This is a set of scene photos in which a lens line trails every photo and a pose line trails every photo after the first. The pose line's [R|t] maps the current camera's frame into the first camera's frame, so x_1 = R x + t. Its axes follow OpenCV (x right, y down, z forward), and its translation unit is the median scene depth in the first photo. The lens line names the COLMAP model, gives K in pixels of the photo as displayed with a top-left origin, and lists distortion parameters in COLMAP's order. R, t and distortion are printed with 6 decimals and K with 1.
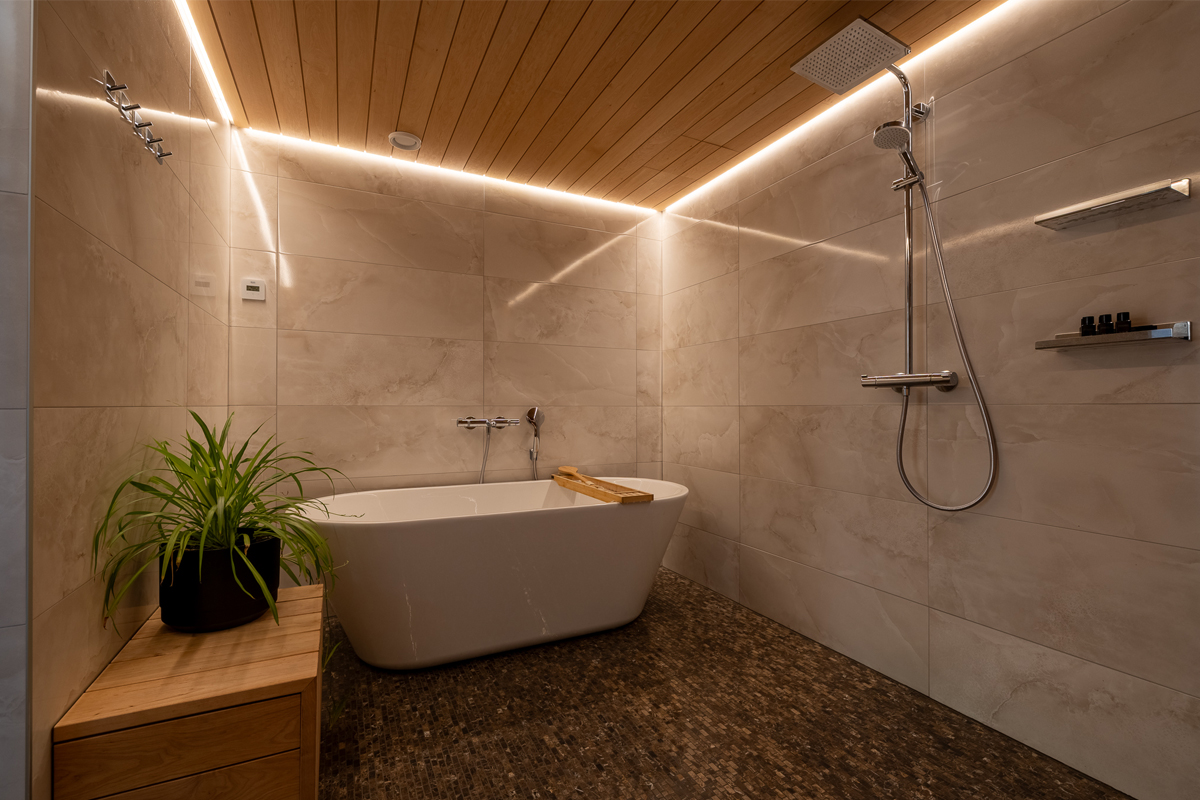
lens RADIAL K [[531.4, 0, 600.7], [0, 531.4, 404.6], [0, 0, 1]] dist [-0.004270, -0.000591]
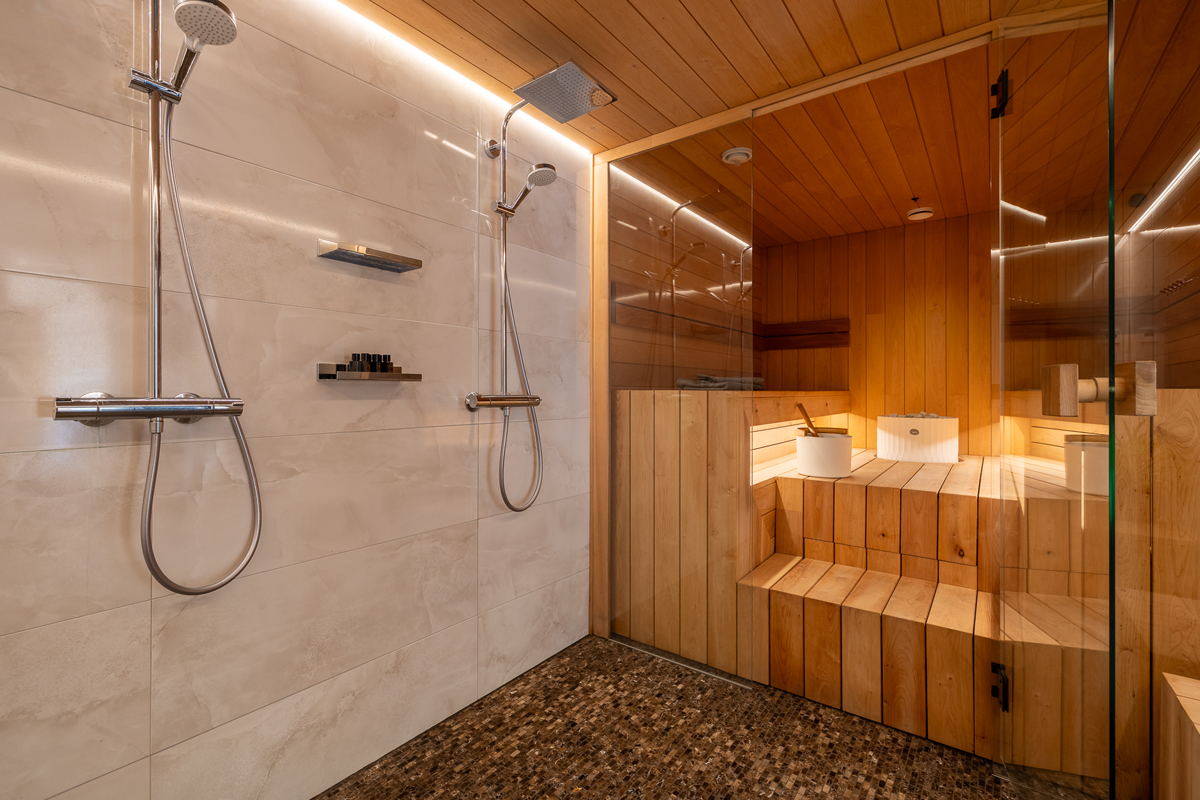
lens RADIAL K [[531.4, 0, 599.4], [0, 531.4, 395.0], [0, 0, 1]] dist [-0.004270, -0.000591]
pose [[-0.451568, -0.002028, 0.892235, -0.238876], [-0.007062, 0.999974, -0.001301, -0.072401], [-0.892209, -0.006888, -0.451570, 0.938798]]
